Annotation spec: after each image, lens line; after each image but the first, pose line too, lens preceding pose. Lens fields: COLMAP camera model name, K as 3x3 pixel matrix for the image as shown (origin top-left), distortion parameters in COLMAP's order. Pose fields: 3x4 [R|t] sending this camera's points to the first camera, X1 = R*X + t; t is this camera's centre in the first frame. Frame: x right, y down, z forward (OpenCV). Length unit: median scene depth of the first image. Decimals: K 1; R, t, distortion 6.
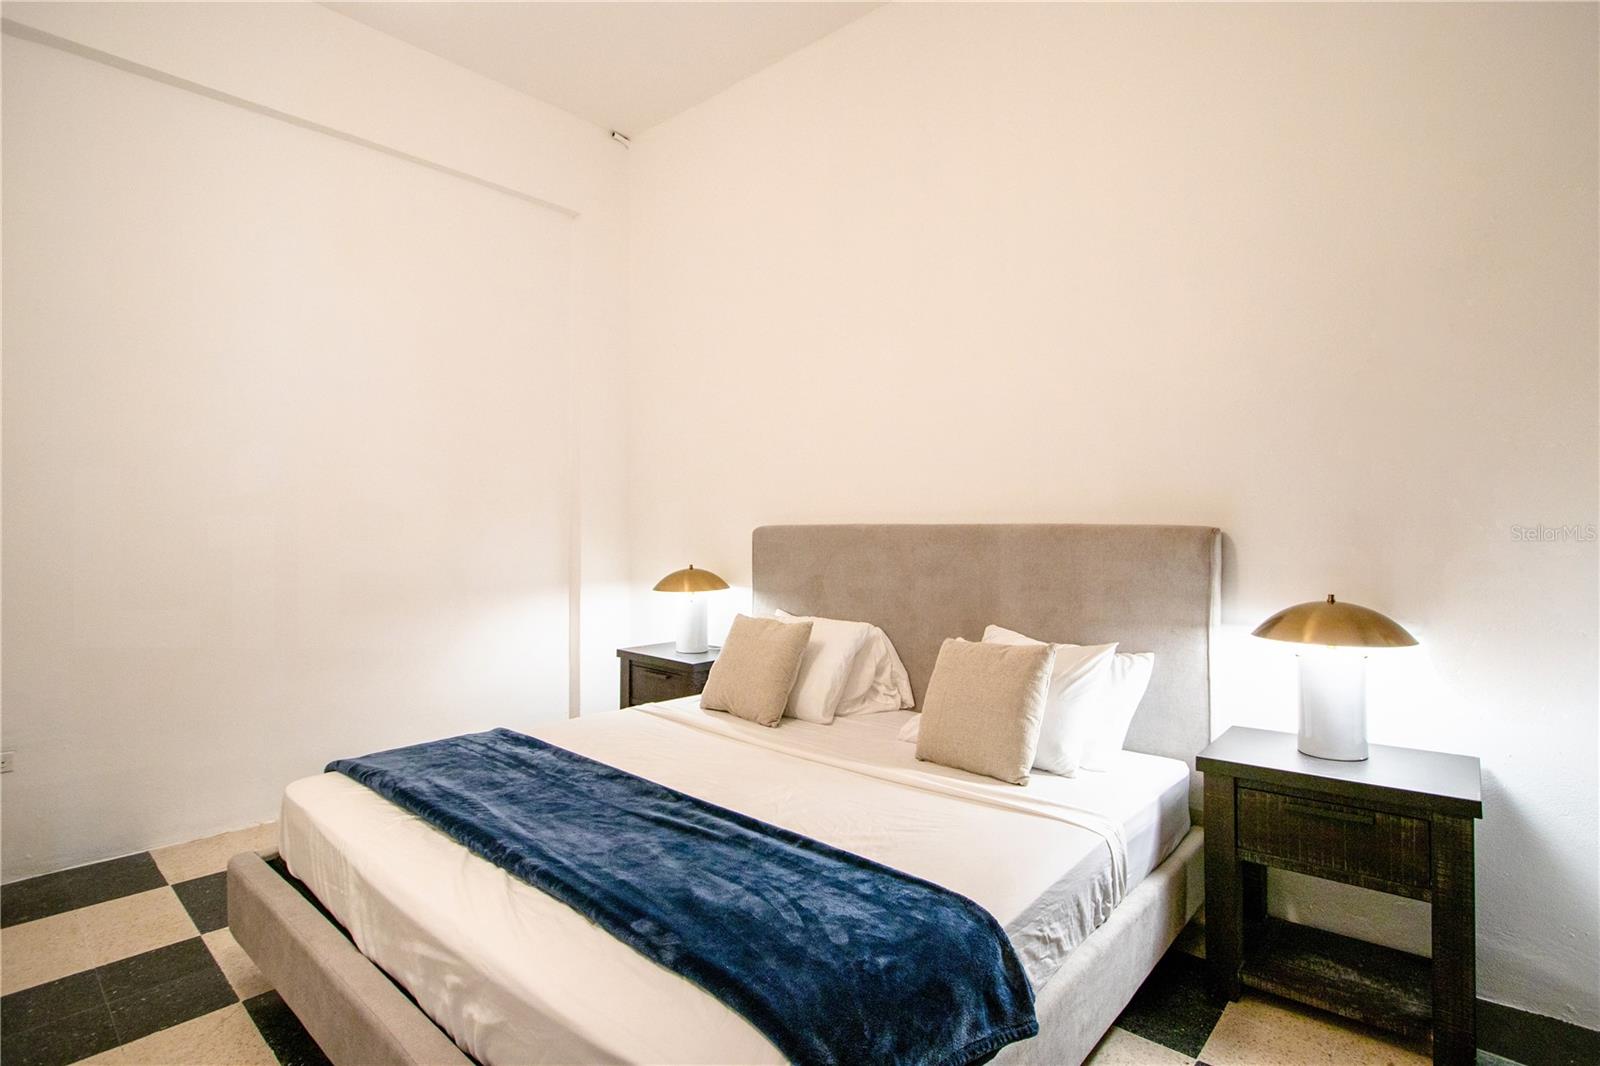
lens RADIAL K [[755.5, 0, 809.2], [0, 755.5, 531.2], [0, 0, 1]] dist [-0.010610, 0.000821]
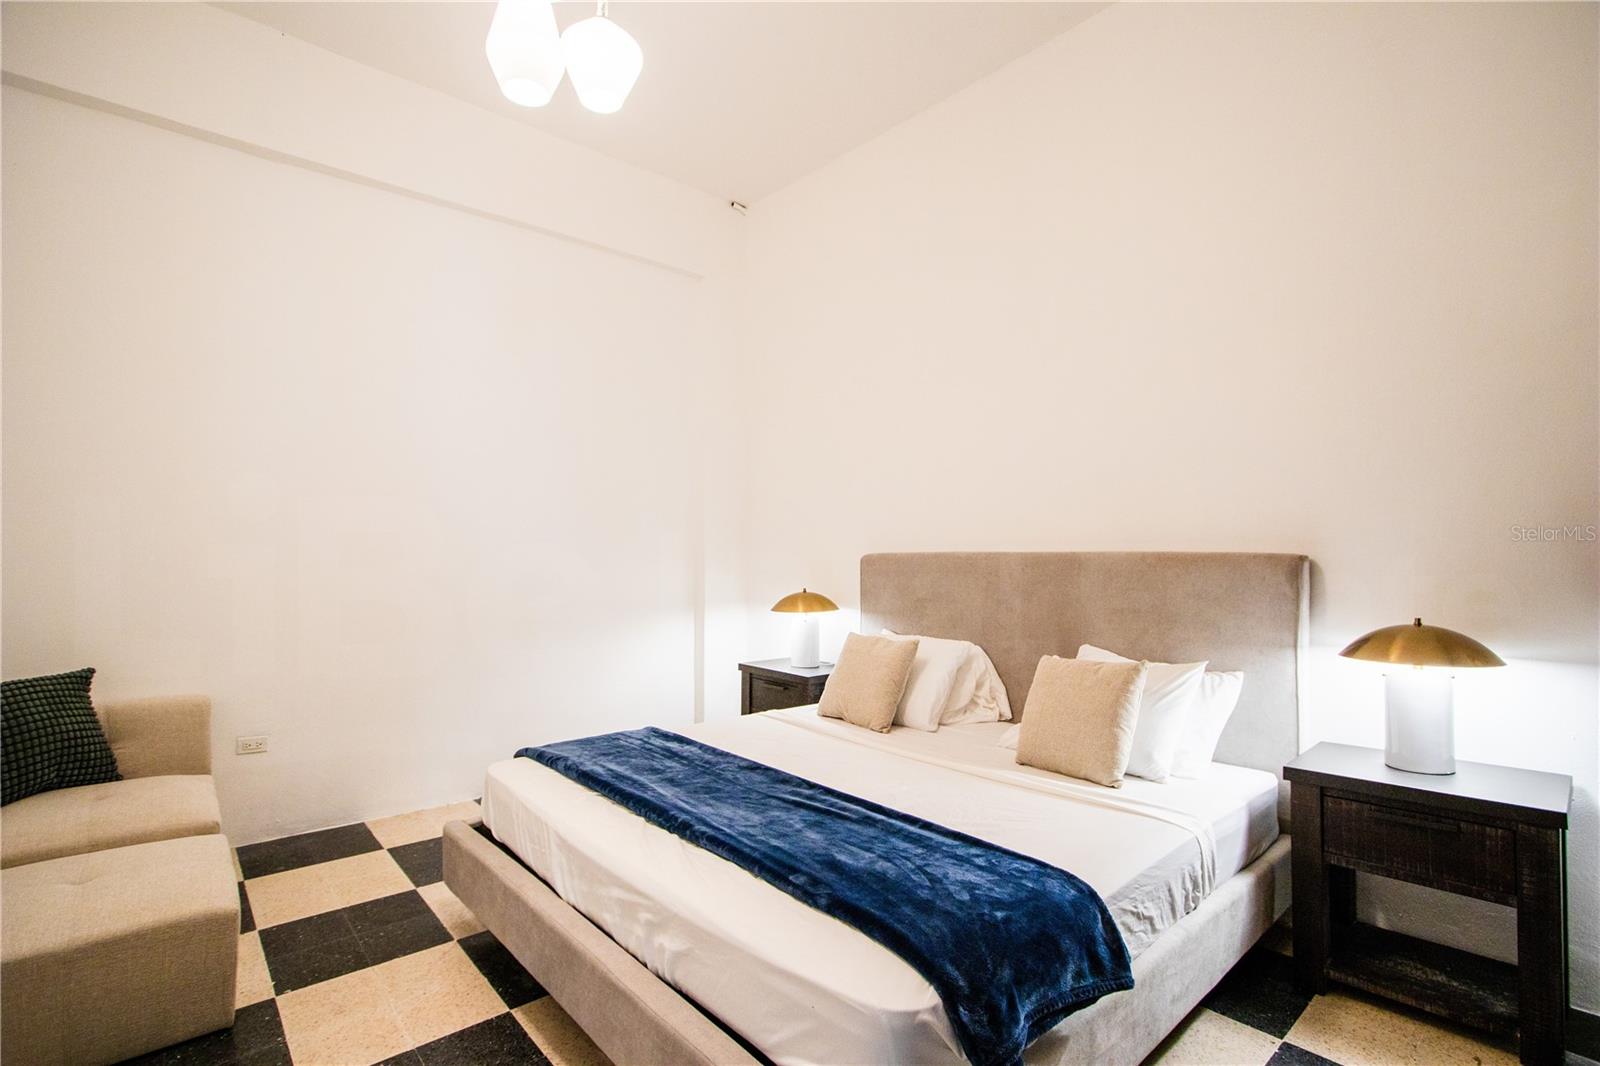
lens RADIAL K [[741.6, 0, 801.5], [0, 741.6, 553.6], [0, 0, 1]] dist [-0.012601, 0.001035]
pose [[0.993026, -0.000340, -0.117893, -0.052471], [-0.000366, 0.999982, -0.005970, -0.000447], [0.117893, 0.005972, 0.993008, -0.145453]]
